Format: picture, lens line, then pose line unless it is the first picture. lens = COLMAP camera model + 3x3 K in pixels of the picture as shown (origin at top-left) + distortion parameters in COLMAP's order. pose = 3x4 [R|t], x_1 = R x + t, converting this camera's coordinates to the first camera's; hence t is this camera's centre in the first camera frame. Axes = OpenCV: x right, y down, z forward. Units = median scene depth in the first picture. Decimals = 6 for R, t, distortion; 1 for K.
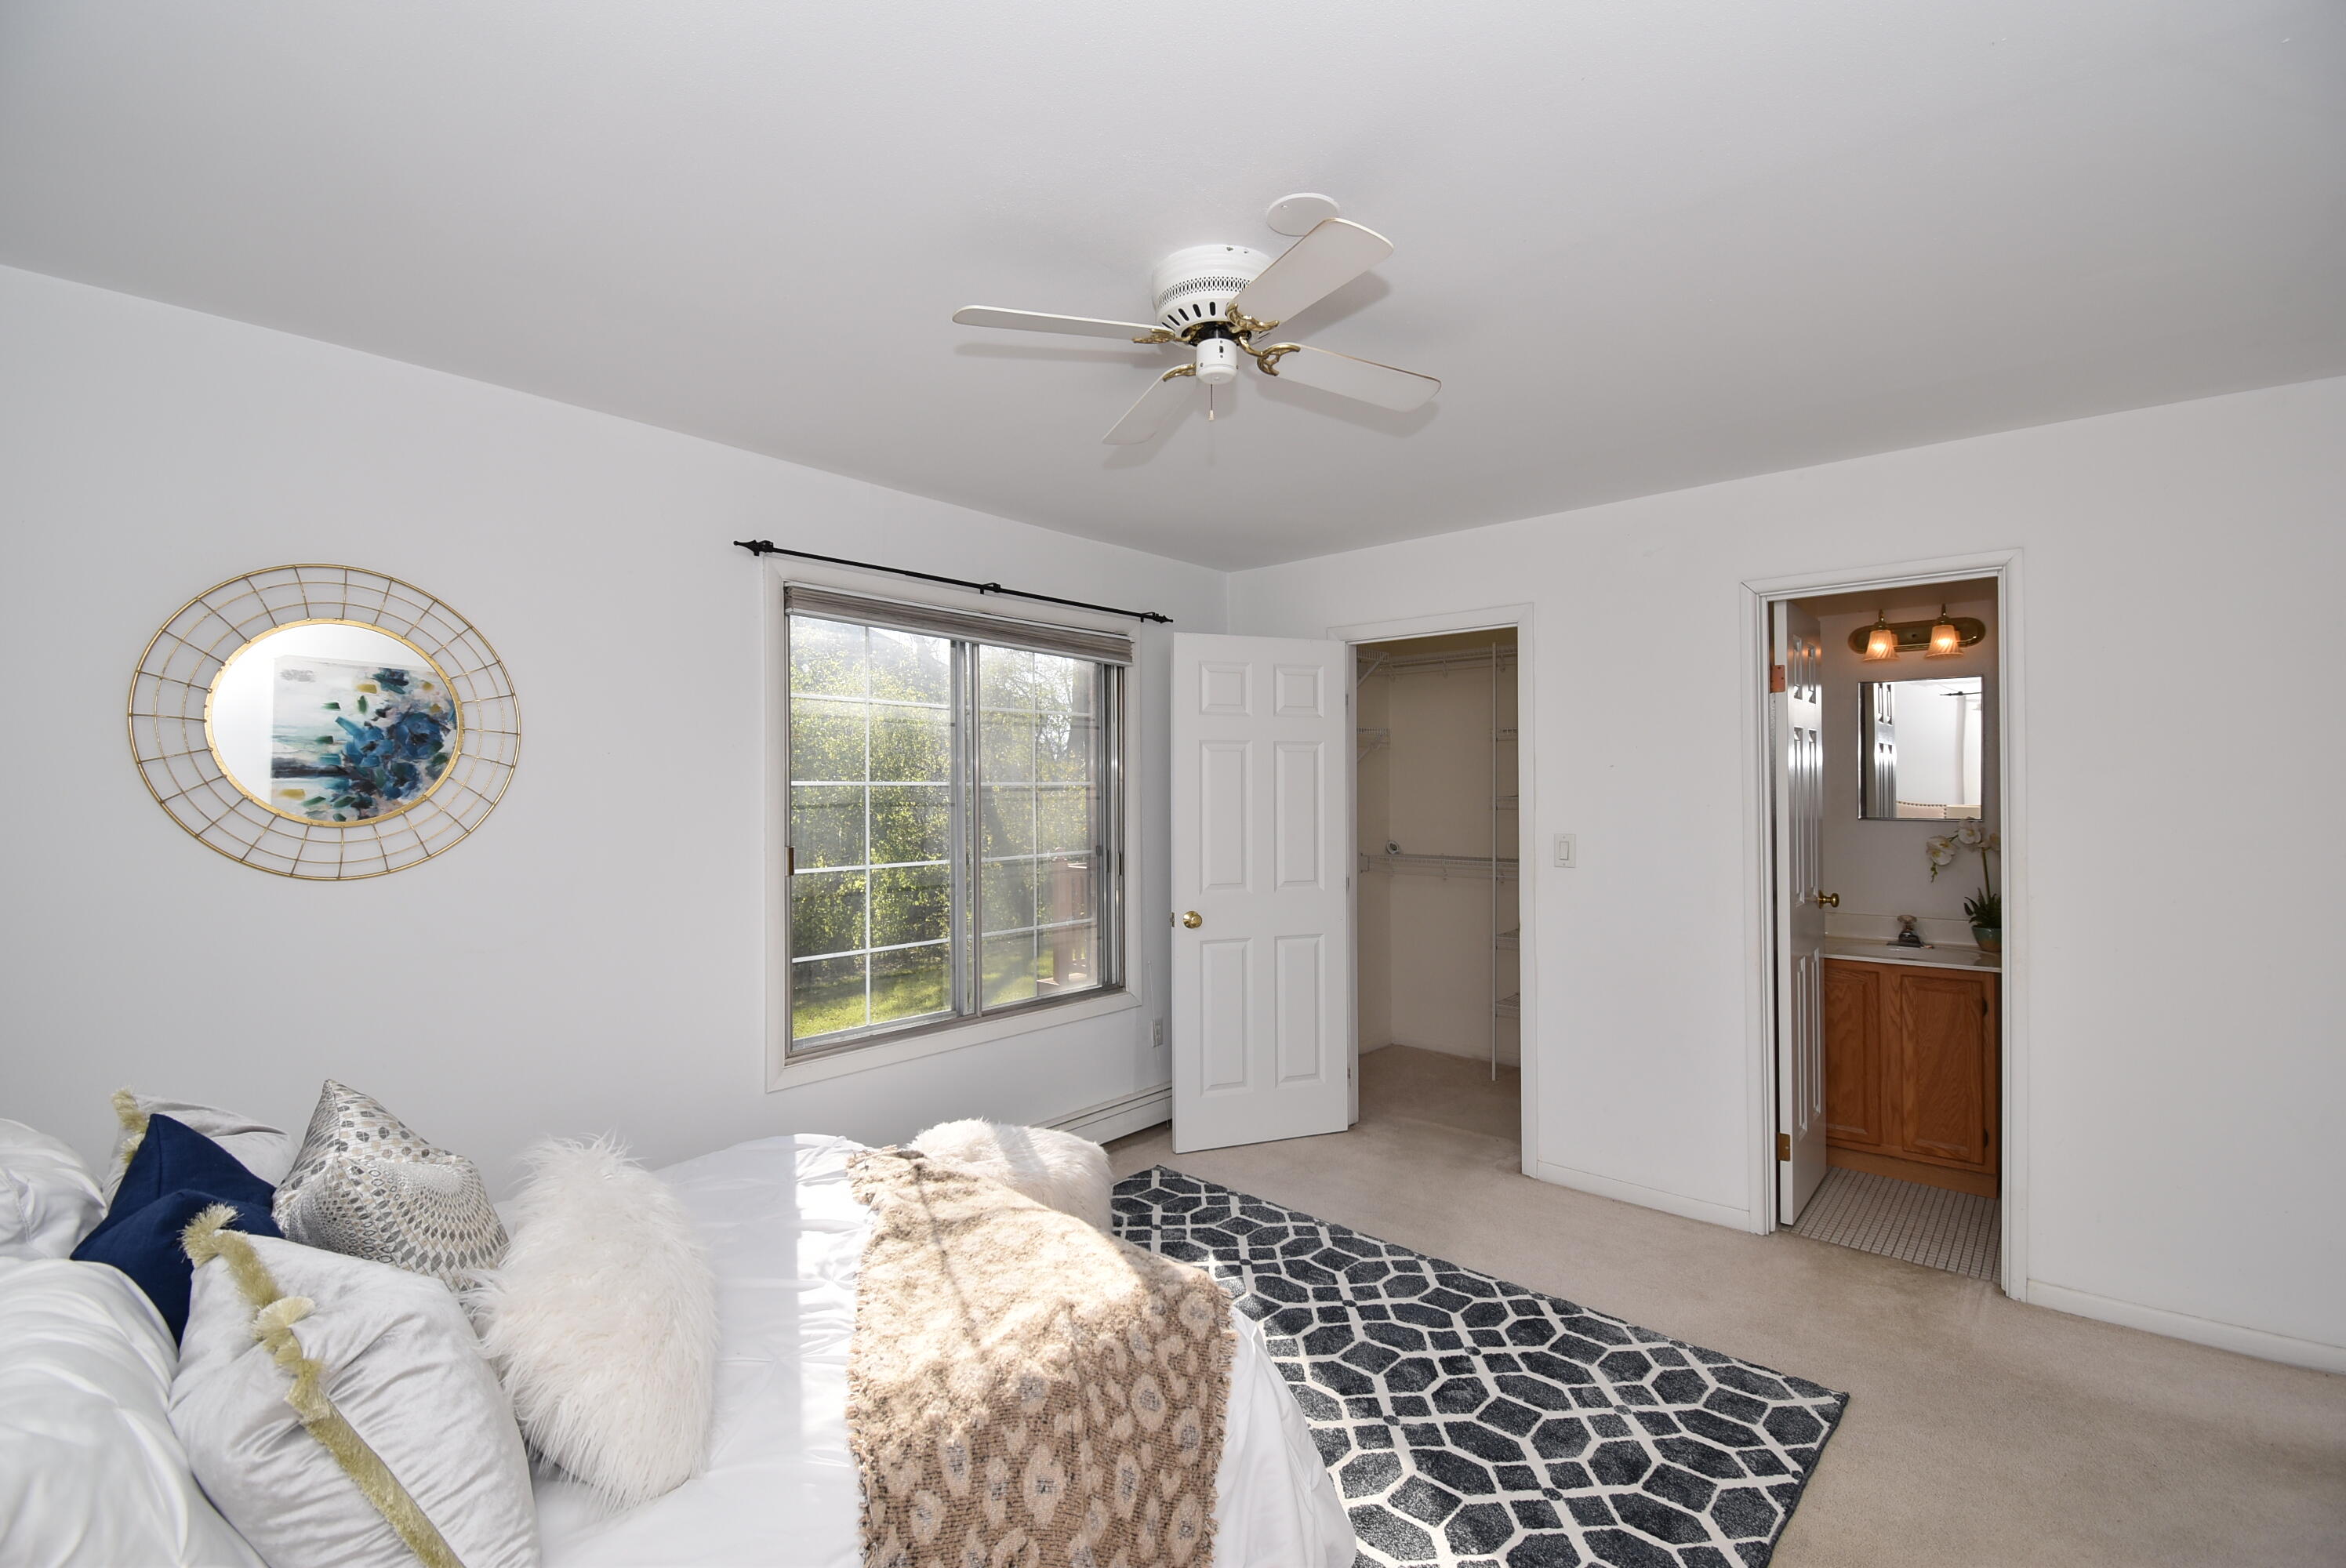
lens RADIAL K [[1039.6, 0, 1173.0], [0, 1039.6, 784.0], [0, 0, 1]] dist [0.019417, -0.023753]
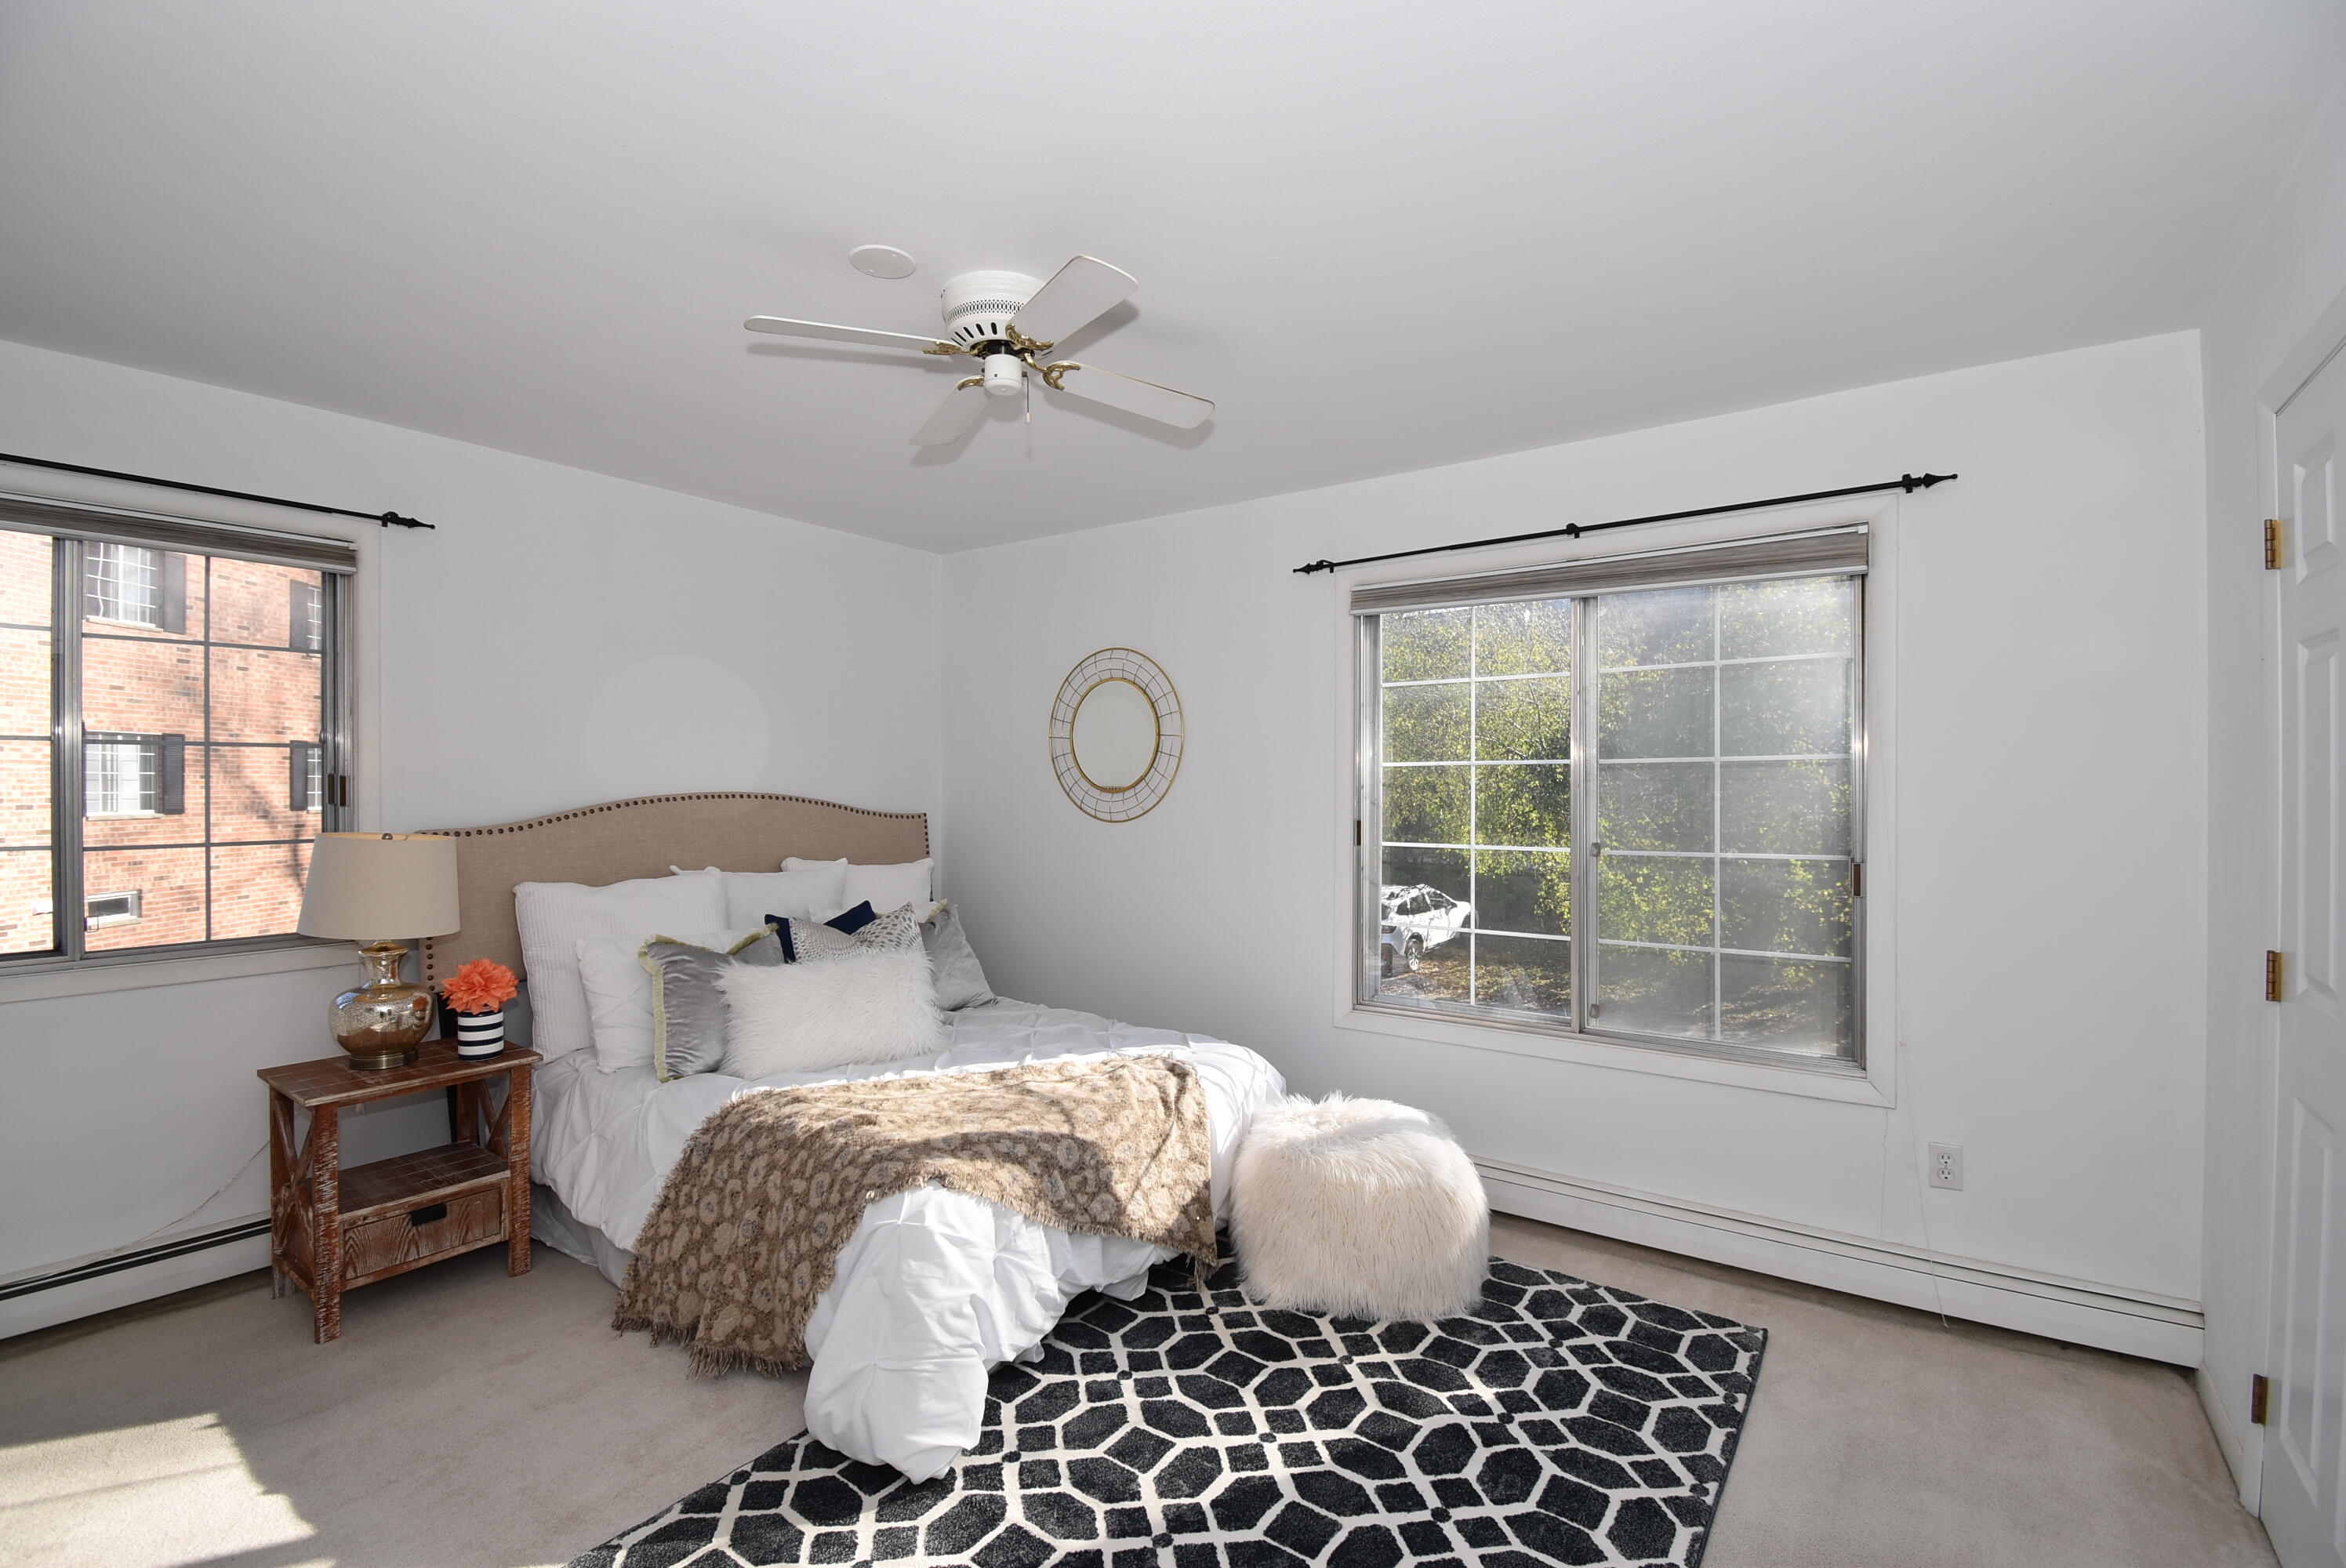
lens RADIAL K [[1039.6, 0, 1173.0], [0, 1039.6, 784.0], [0, 0, 1]] dist [0.019417, -0.023753]
pose [[0.100719, 0.003946, -0.994907, 0.969005], [0.008760, 0.999950, 0.004853, 0.018096], [0.994876, -0.009204, 0.100679, 0.891300]]
